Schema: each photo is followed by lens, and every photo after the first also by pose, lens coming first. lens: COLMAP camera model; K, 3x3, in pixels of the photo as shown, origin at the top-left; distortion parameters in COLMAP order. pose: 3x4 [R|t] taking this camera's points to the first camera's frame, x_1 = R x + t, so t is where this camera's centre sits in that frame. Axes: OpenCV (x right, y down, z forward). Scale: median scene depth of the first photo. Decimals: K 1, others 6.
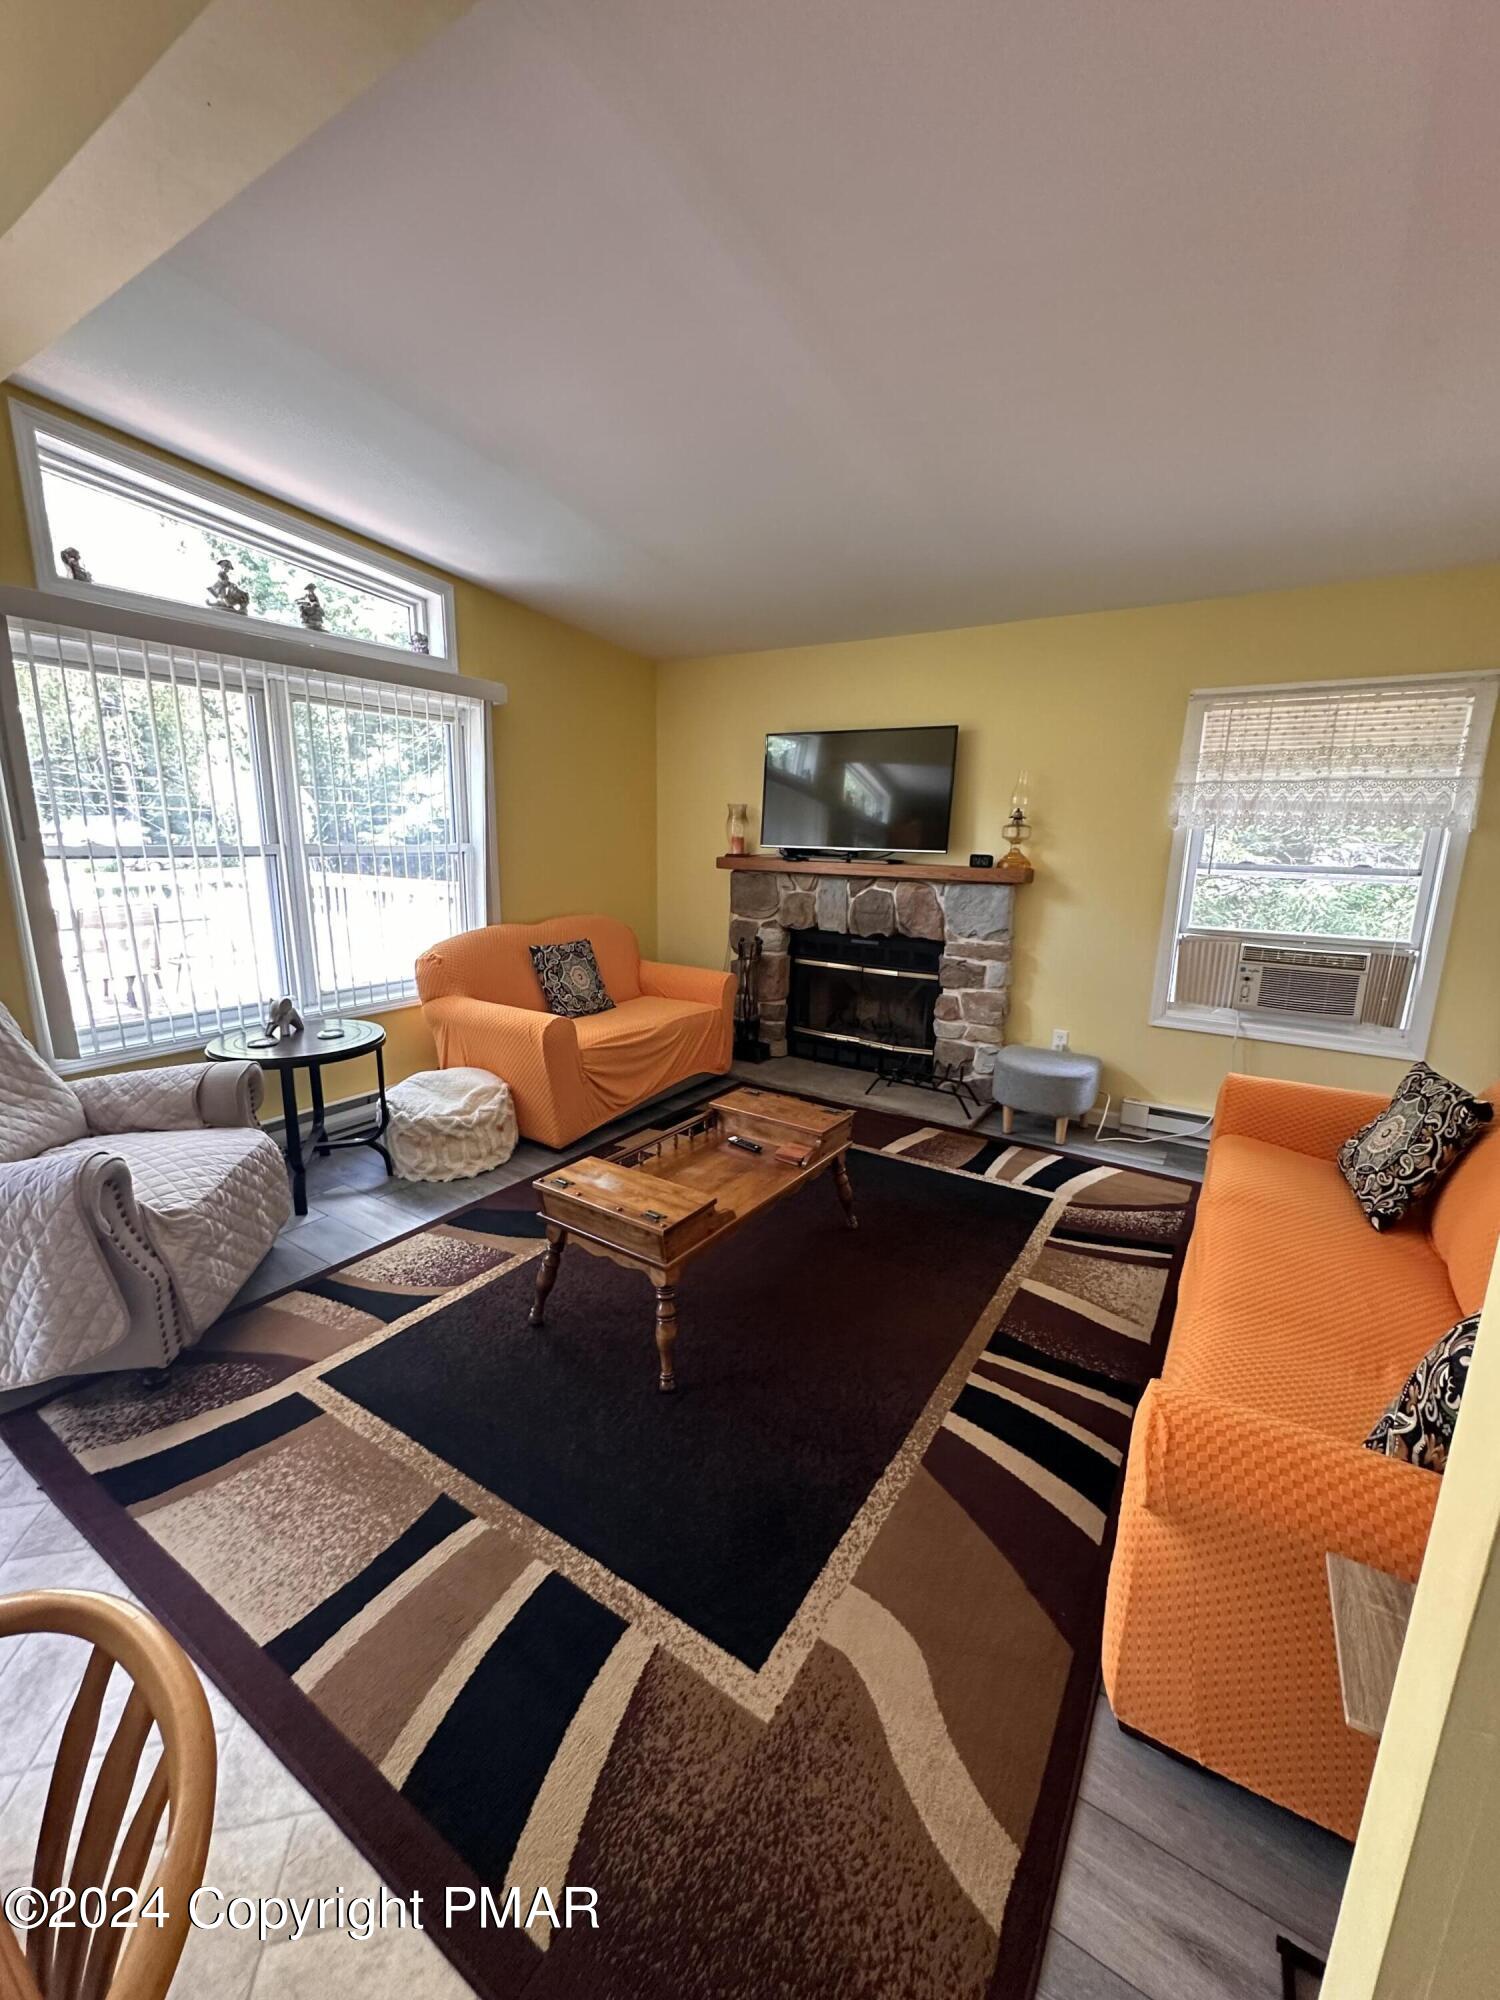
lens RADIAL K [[801.1, 0, 748.5], [0, 801.1, 1005.3], [0, 0, 1]] dist [-0.002565, 0.000522]
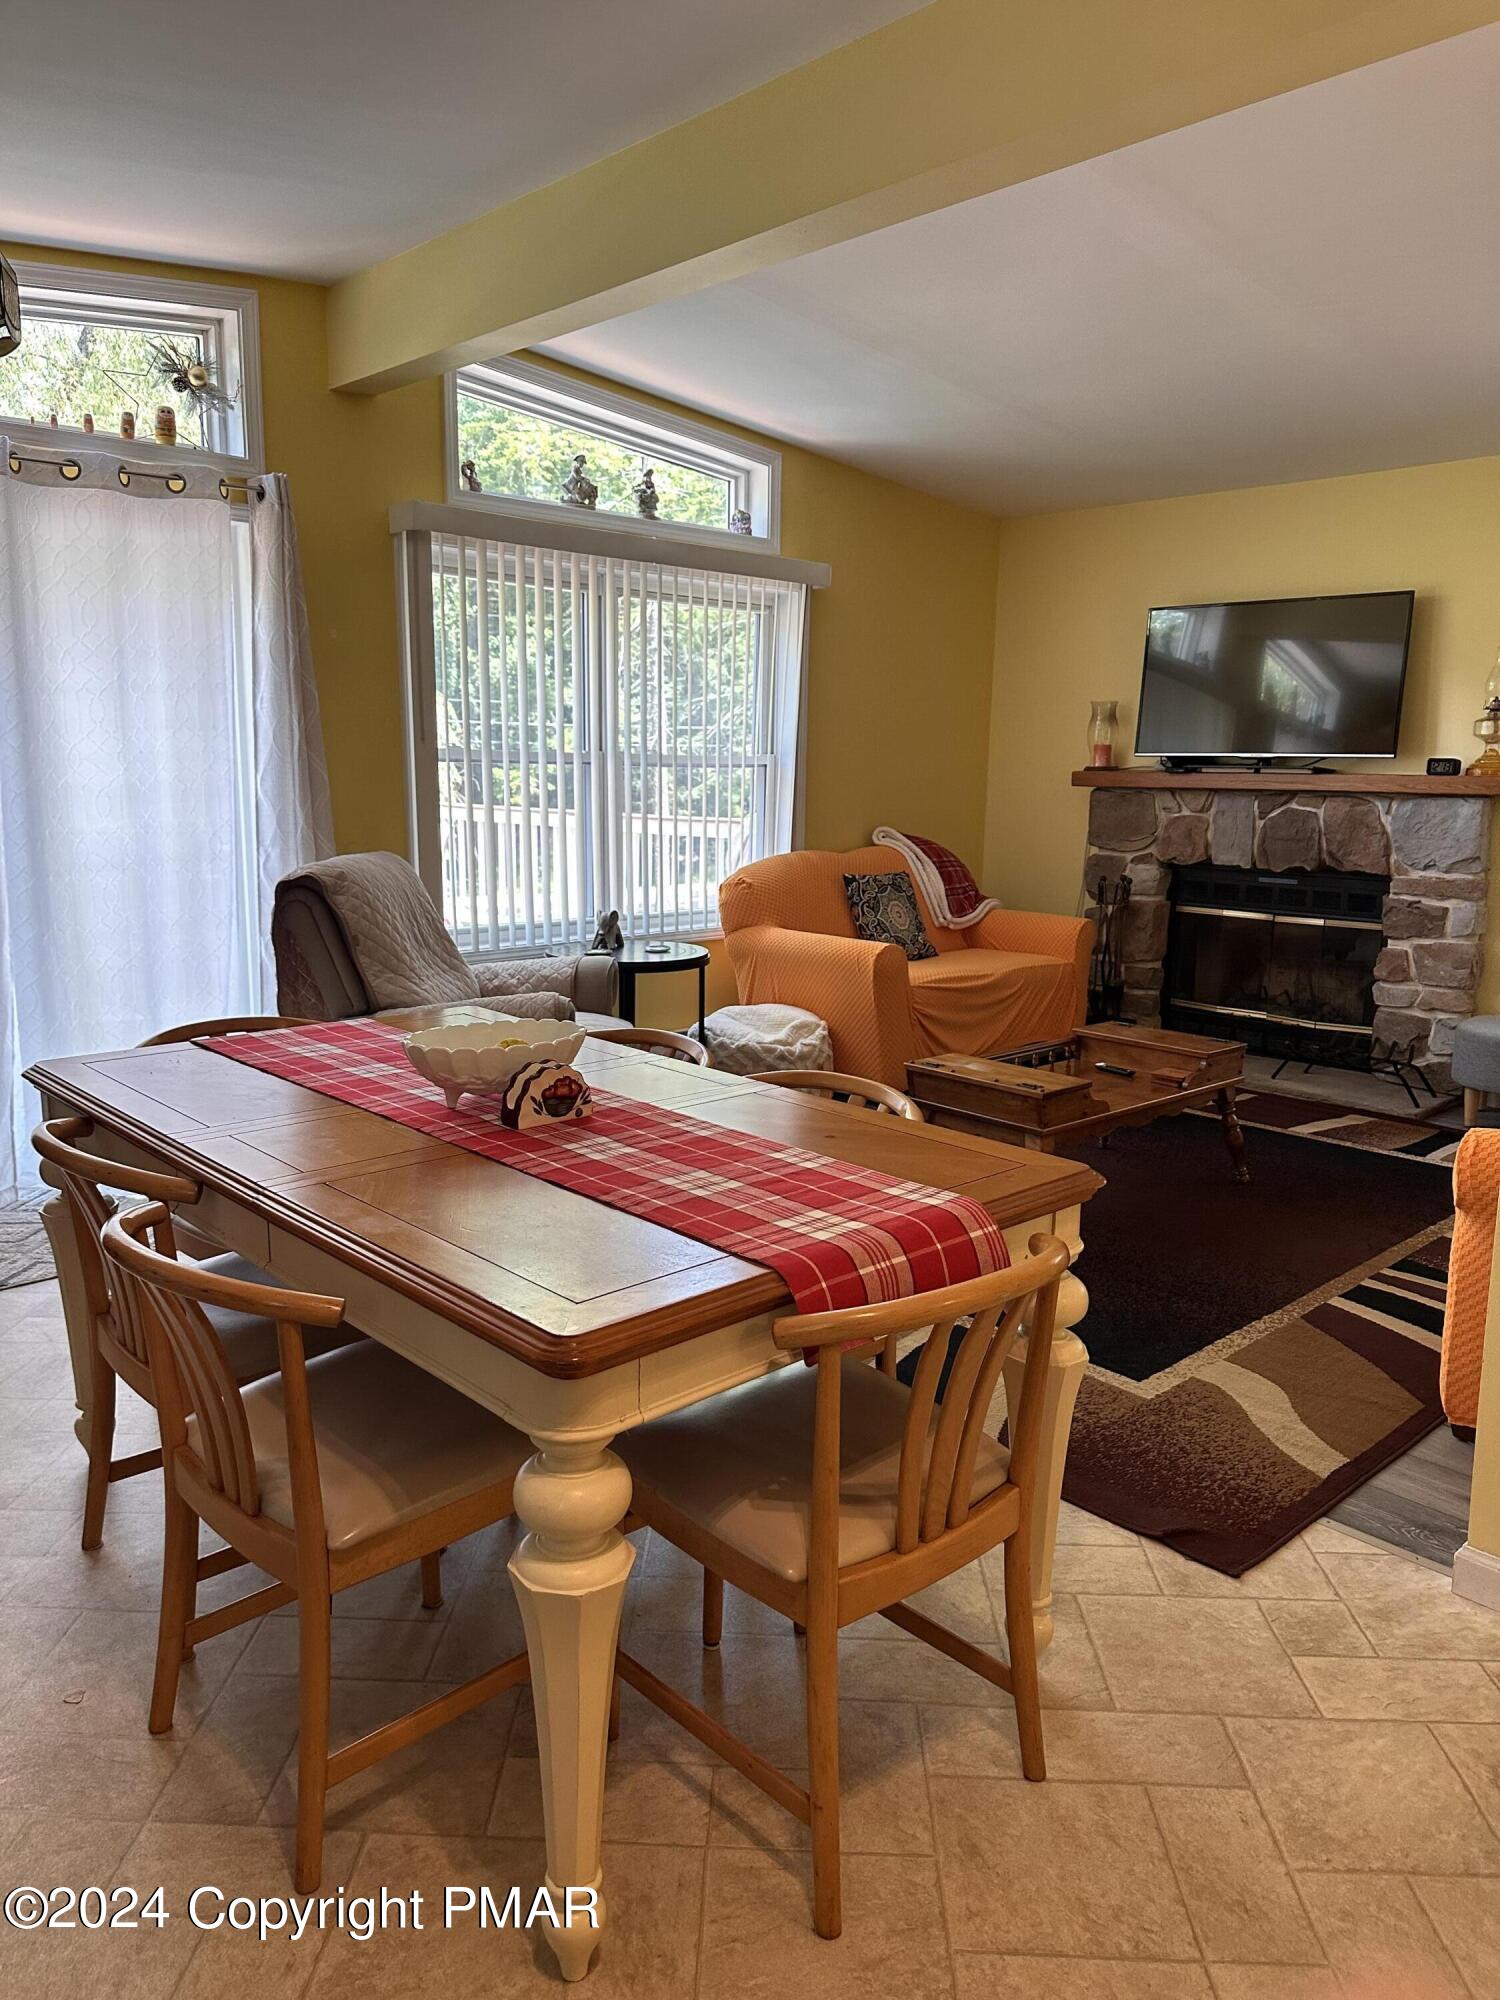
lens RADIAL K [[1387.0, 0, 733.9], [0, 1387.0, 1005.1], [0, 0, 1]] dist [0.154282, -0.321273]
pose [[0.970782, 0.034153, -0.237522, -0.032522], [-0.044810, 0.998210, -0.039612, 0.120827], [0.235744, 0.049098, 0.970574, -0.417514]]
